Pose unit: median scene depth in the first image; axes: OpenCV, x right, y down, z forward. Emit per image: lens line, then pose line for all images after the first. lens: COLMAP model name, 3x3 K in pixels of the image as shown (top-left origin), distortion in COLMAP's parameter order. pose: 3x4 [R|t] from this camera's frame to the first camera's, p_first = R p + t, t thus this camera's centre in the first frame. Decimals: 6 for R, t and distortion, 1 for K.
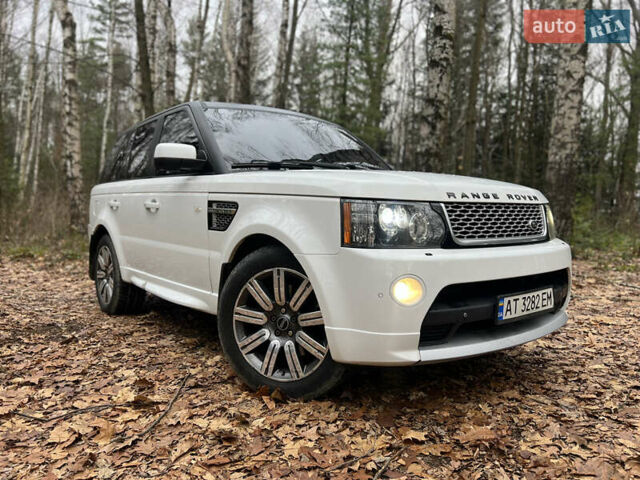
lens RADIAL K [[481.1, 0, 321.3], [0, 481.1, 240.6], [0, 0, 1]] dist [0.067817, -0.075840]
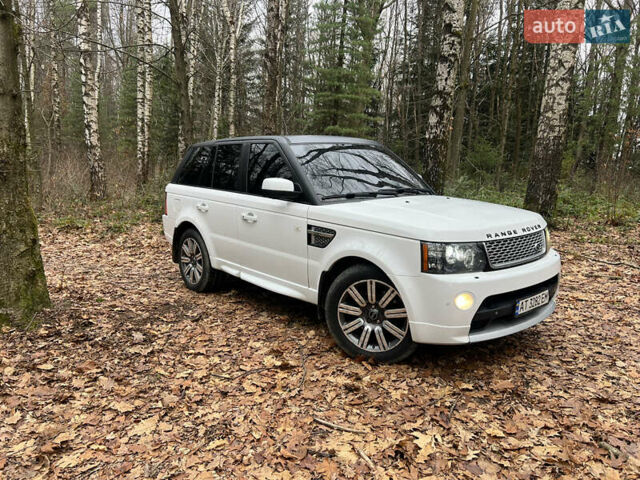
lens RADIAL K [[481.1, 0, 321.3], [0, 481.1, 240.6], [0, 0, 1]] dist [0.067817, -0.075840]
pose [[0.999285, -0.003345, 0.037650, -0.295695], [-0.000794, 0.994000, 0.109375, -0.225346], [-0.037790, -0.109327, 0.993287, -0.473405]]
